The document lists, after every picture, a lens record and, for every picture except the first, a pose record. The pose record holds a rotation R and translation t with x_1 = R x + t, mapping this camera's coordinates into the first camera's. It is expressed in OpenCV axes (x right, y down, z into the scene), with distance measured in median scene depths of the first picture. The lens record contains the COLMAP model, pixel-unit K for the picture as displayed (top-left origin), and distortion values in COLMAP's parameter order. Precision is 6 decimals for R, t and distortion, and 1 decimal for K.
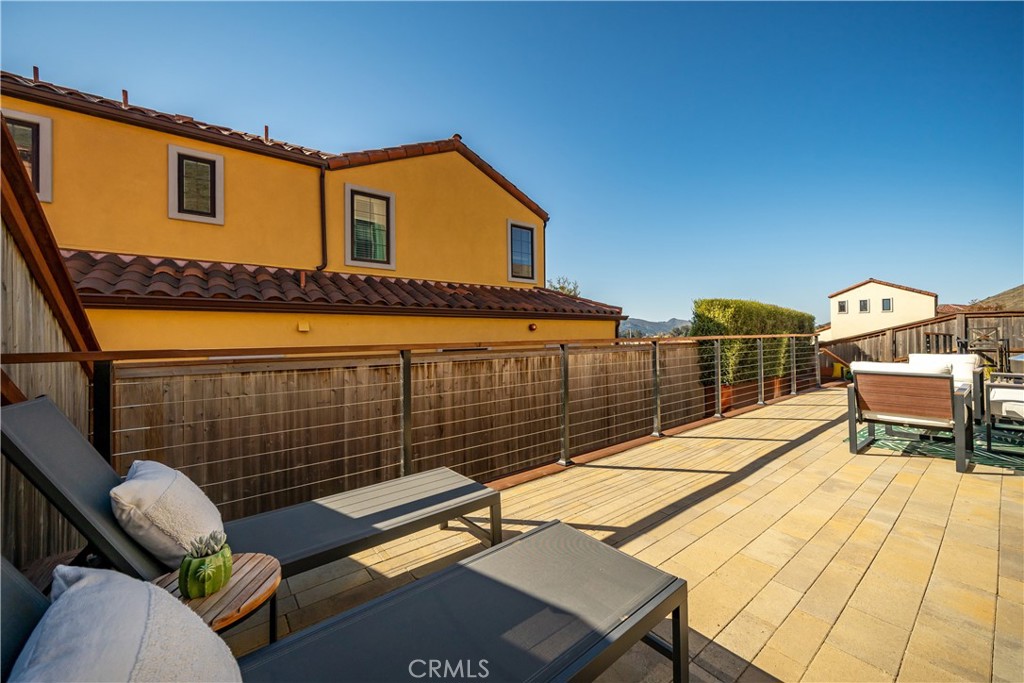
lens RADIAL K [[396.8, 0, 516.5], [0, 396.8, 340.4], [0, 0, 1]] dist [-0.002035, 0.000087]
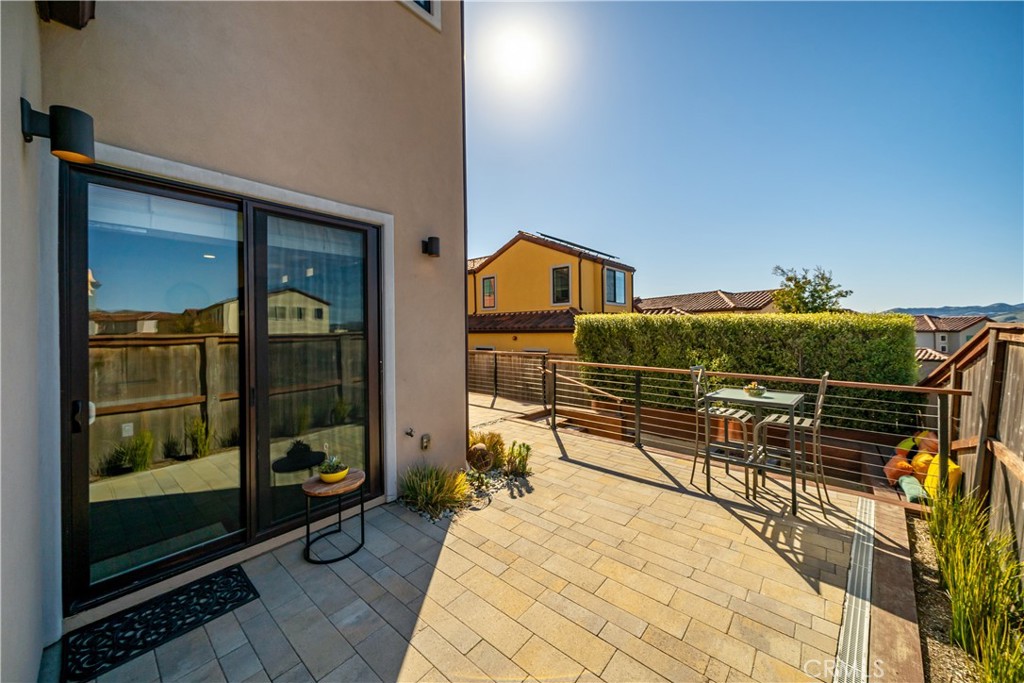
lens RADIAL K [[361.4, 0, 519.2], [0, 361.4, 331.0], [0, 0, 1]] dist [-0.002686, -0.000172]
pose [[0.191439, 0.011754, -0.981434, 1.238162], [0.000841, 0.999926, 0.012140, -0.064934], [0.981504, -0.003149, 0.191415, 0.561847]]
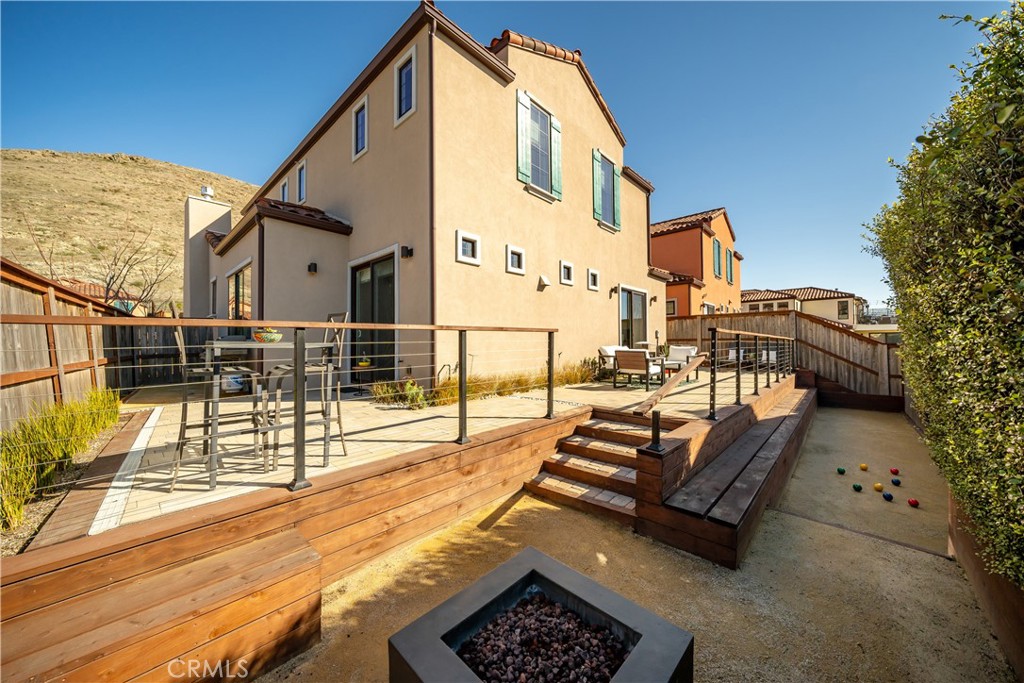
lens RADIAL K [[361.4, 0, 505.8], [0, 361.4, 341.5], [0, 0, 1]] dist [-0.002686, -0.000172]
pose [[-0.990549, 0.012730, -0.136570, 0.839193], [0.012880, 0.999917, -0.000220, -0.002430], [0.136556, -0.001977, -0.990630, 1.093356]]
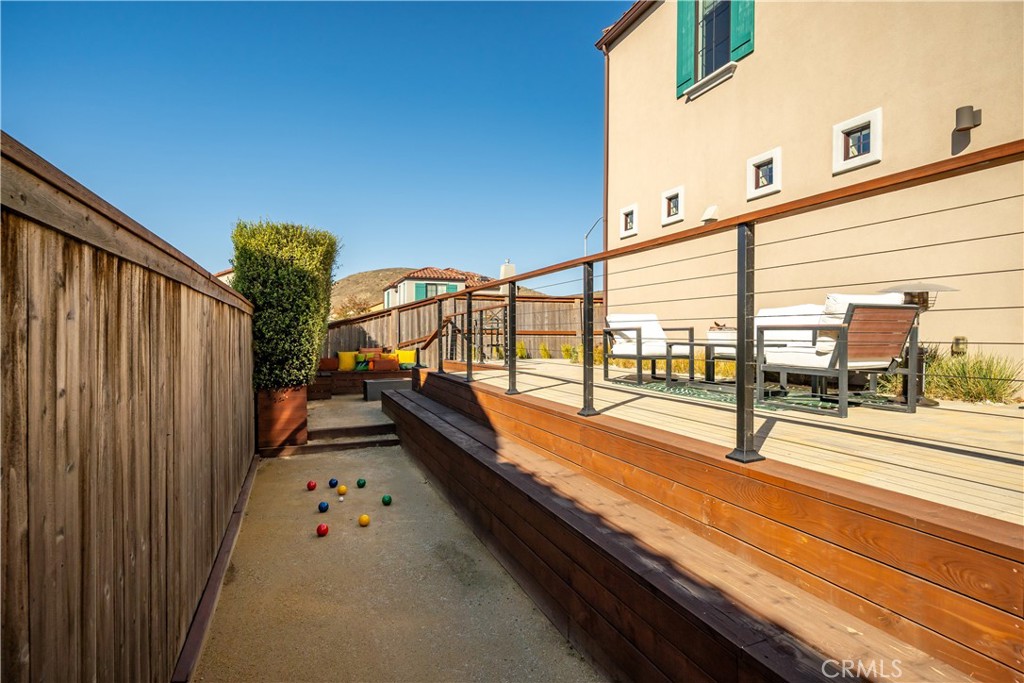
lens RADIAL K [[560.7, 0, 512.2], [0, 560.7, 339.7], [0, 0, 1]] dist [0.004865, 0.001159]
pose [[0.309489, 0.005599, 0.950887, -0.100618], [0.002484, 0.999974, -0.006696, 0.046705], [-0.950900, 0.004435, 0.309467, 0.418605]]
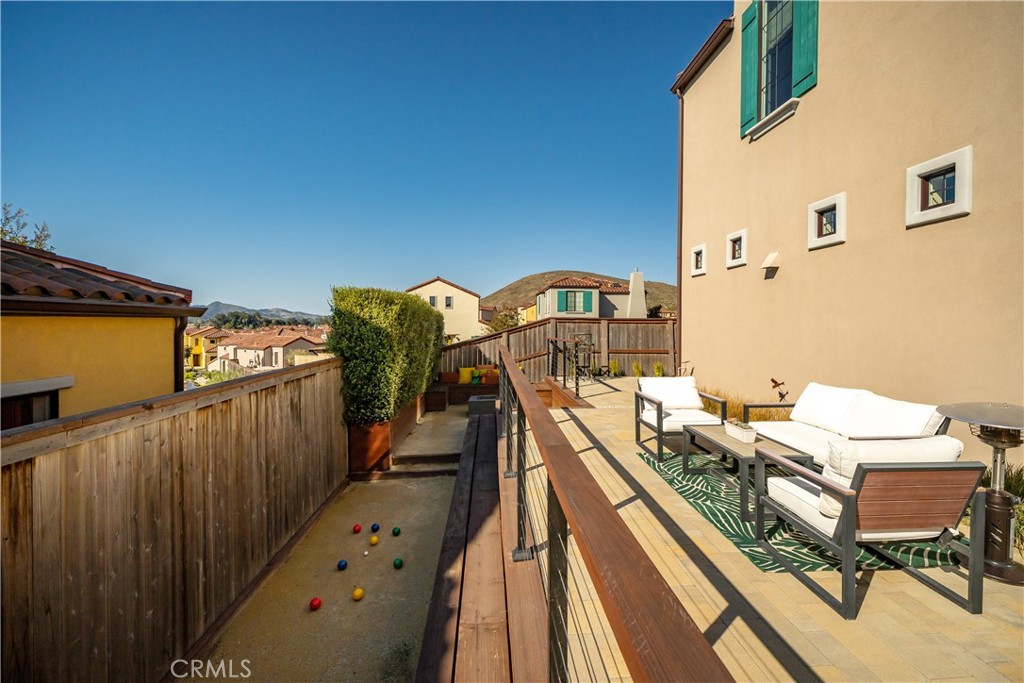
lens RADIAL K [[451.1, 0, 525.0], [0, 451.1, 331.2], [0, 0, 1]] dist [0.000621, -0.000398]
pose [[0.559396, -0.000830, 0.828900, 0.039575], [-0.001129, 0.999998, 0.001763, -0.032908], [-0.828900, -0.001922, 0.559394, 0.341968]]
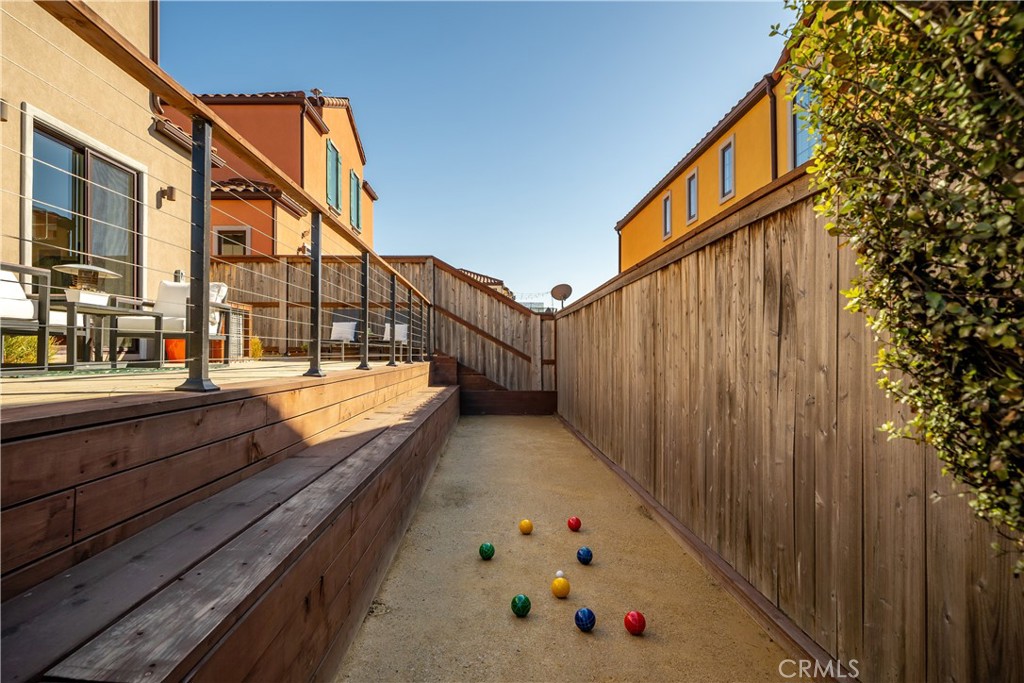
lens RADIAL K [[560.7, 0, 513.1], [0, 560.7, 348.2], [0, 0, 1]] dist [0.004865, 0.001159]
pose [[-0.599411, -0.001694, -0.800439, 0.546932], [-0.004019, 0.999992, 0.000894, 0.073427], [0.800431, 0.003753, -0.599413, 0.854393]]
